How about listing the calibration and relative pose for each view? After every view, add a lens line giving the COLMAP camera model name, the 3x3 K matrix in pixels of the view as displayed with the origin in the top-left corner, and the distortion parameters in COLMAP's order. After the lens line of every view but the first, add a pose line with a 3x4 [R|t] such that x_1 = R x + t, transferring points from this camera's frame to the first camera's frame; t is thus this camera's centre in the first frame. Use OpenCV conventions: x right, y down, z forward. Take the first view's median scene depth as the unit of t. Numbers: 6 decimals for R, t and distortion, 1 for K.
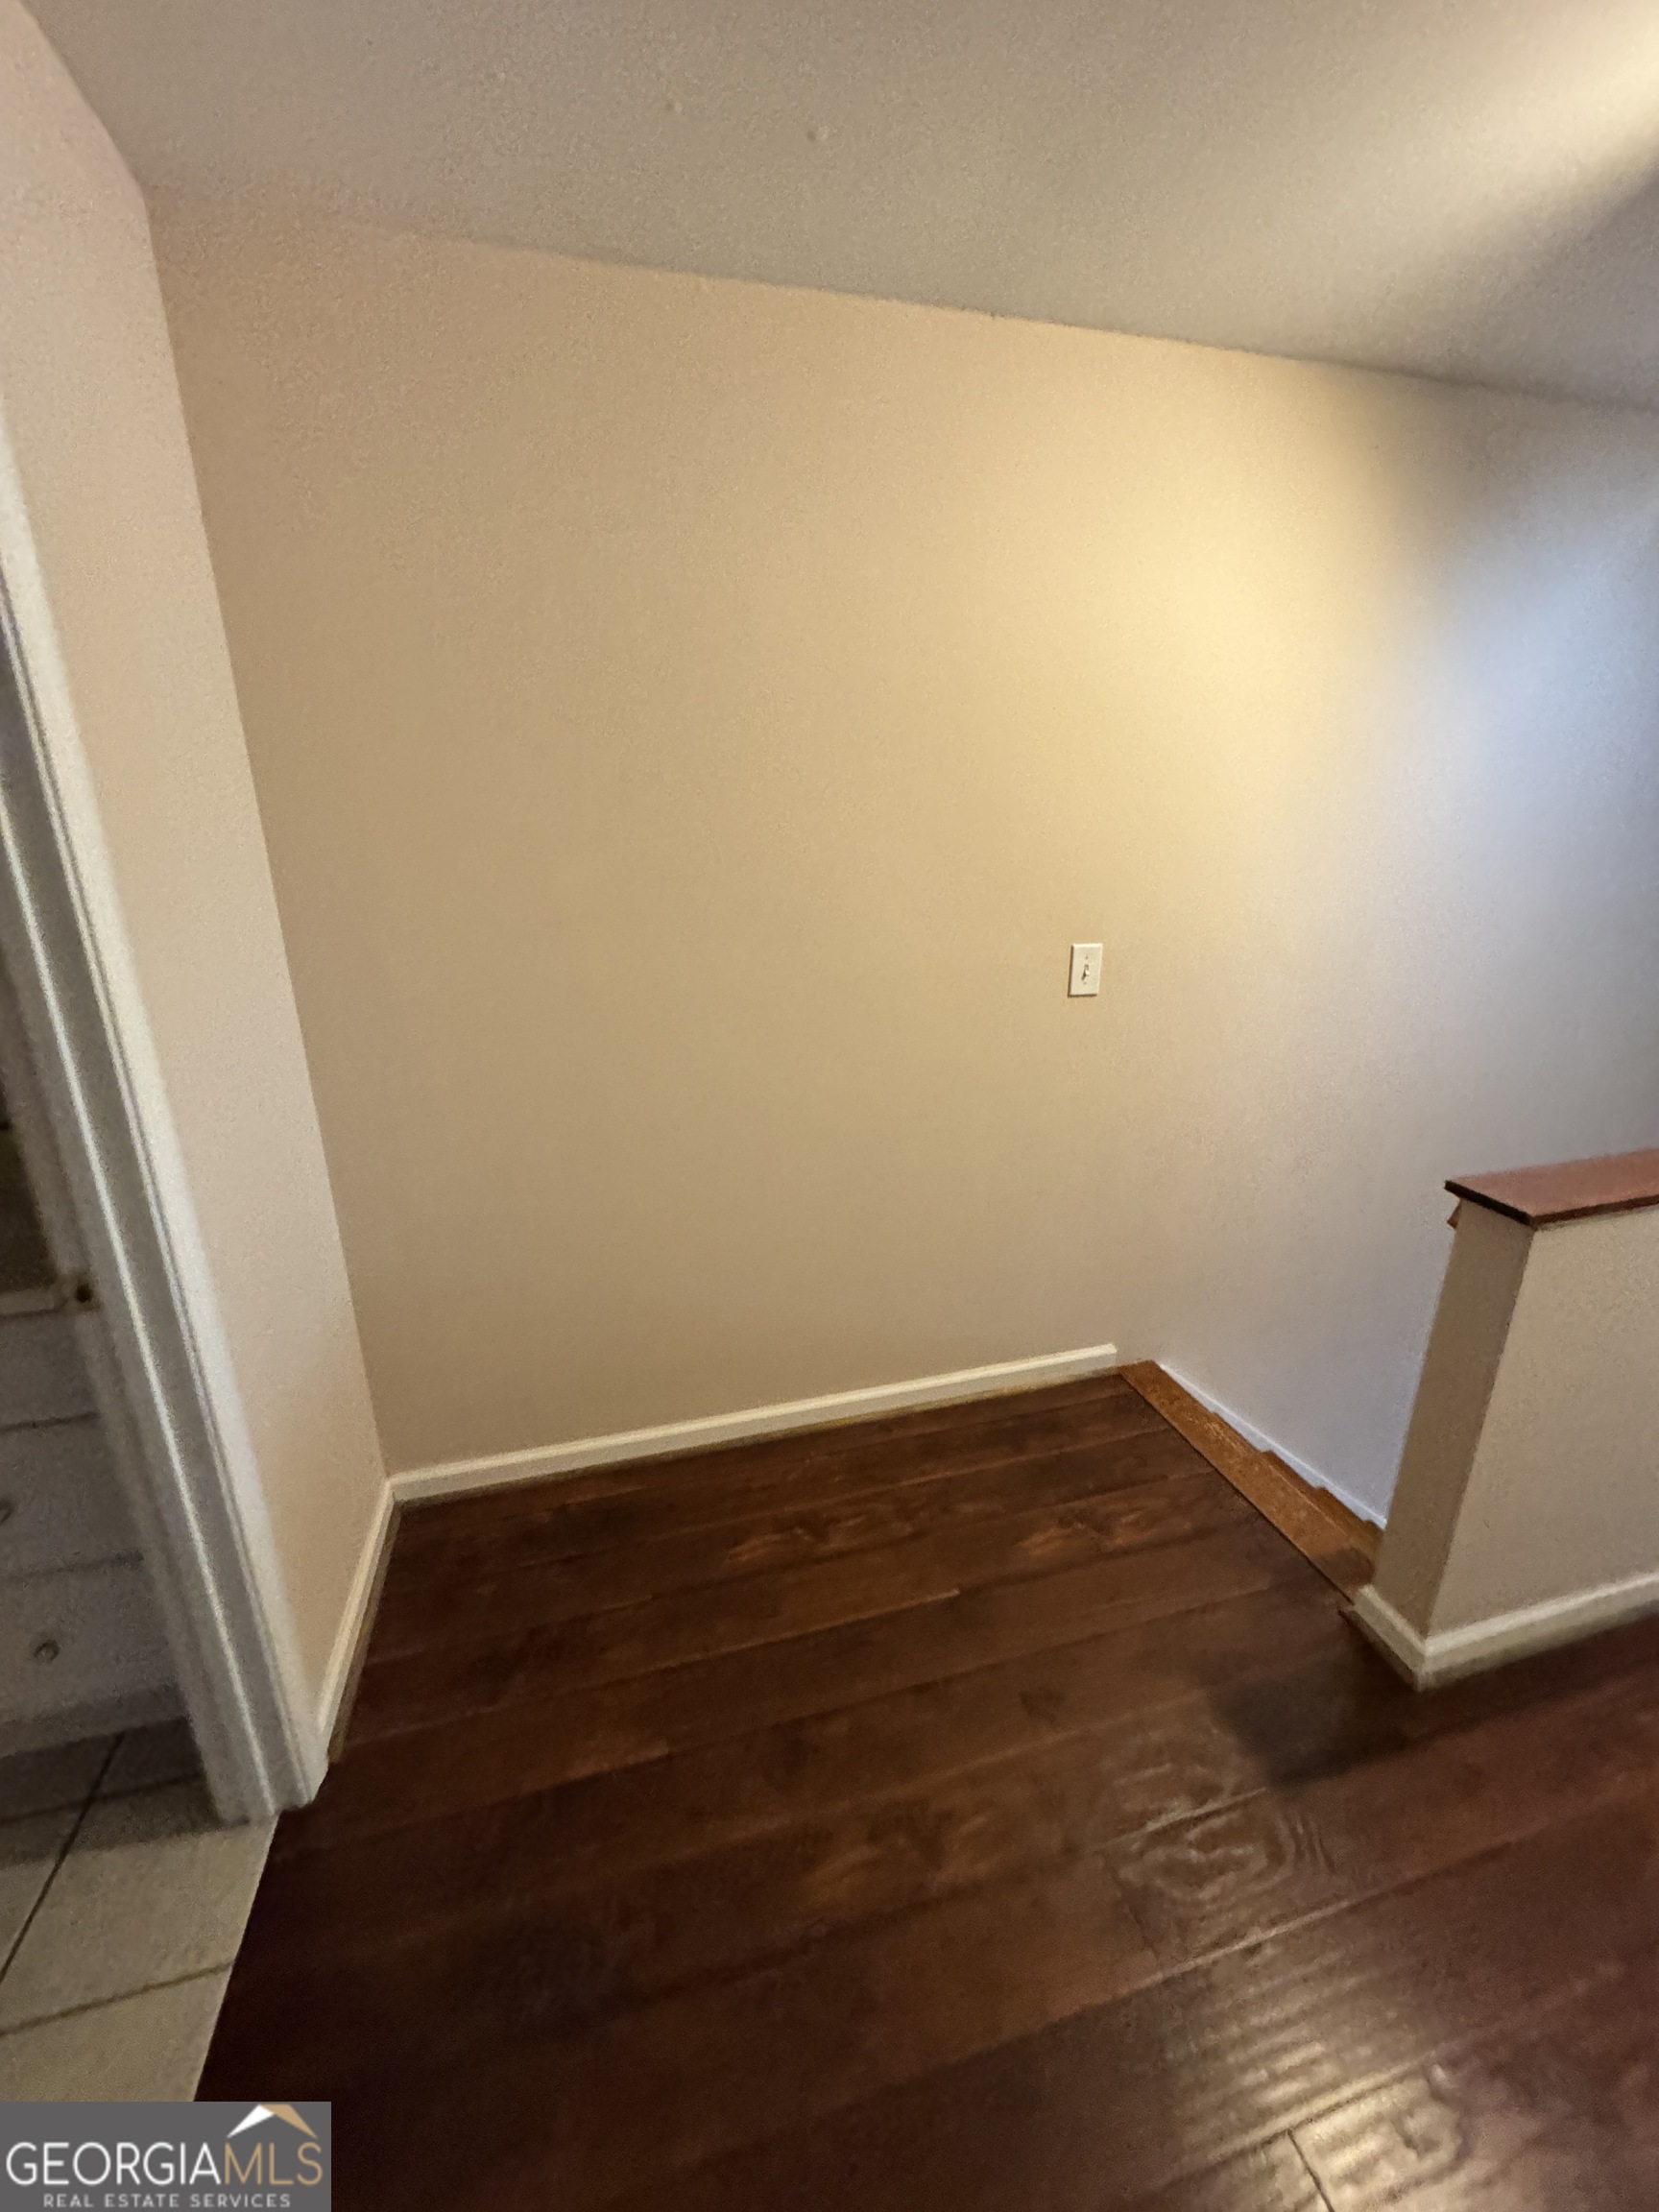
lens RADIAL K [[877.7, 0, 829.5], [0, 877.7, 1106.0], [0, 0, 1]] dist [-0.001144, -0.000024]
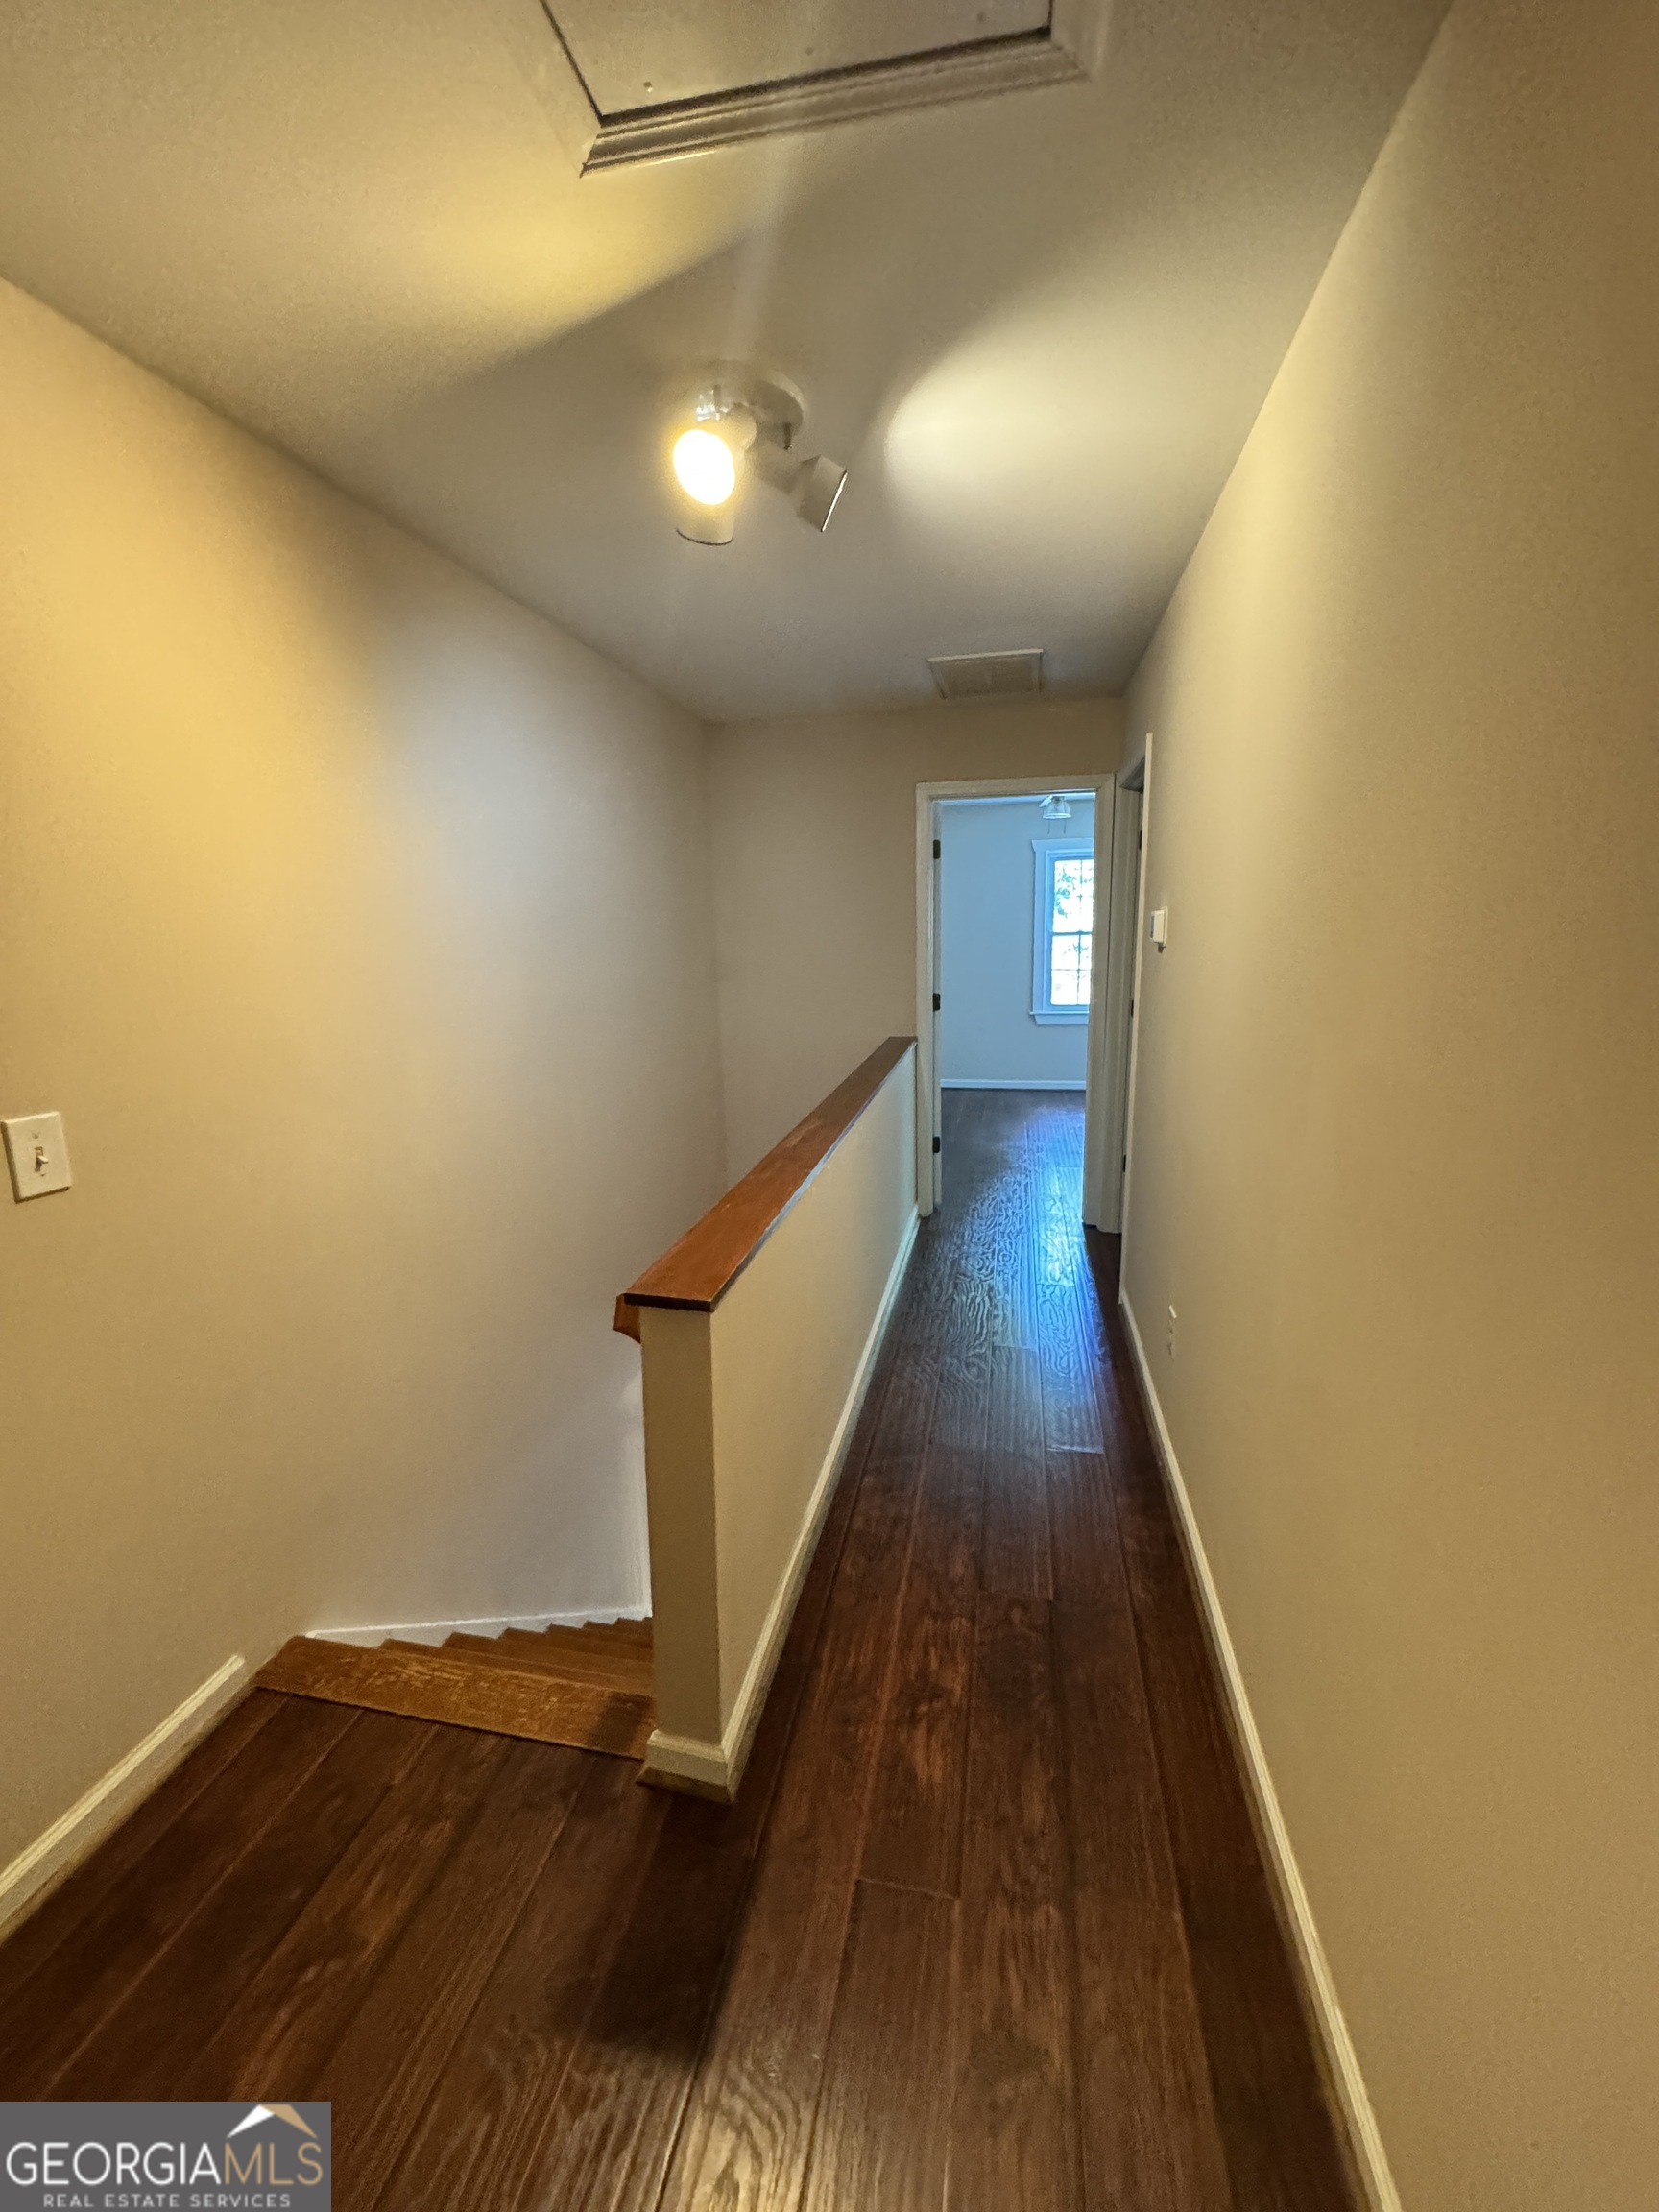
lens RADIAL K [[891.5, 0, 833.5], [0, 891.5, 1109.1], [0, 0, 1]] dist [-0.003551, 0.000162]
pose [[0.457025, -0.174749, 0.872119, -0.000037], [0.274395, 0.960386, 0.048641, -0.061449], [-0.846071, 0.217075, 0.486870, 0.196565]]
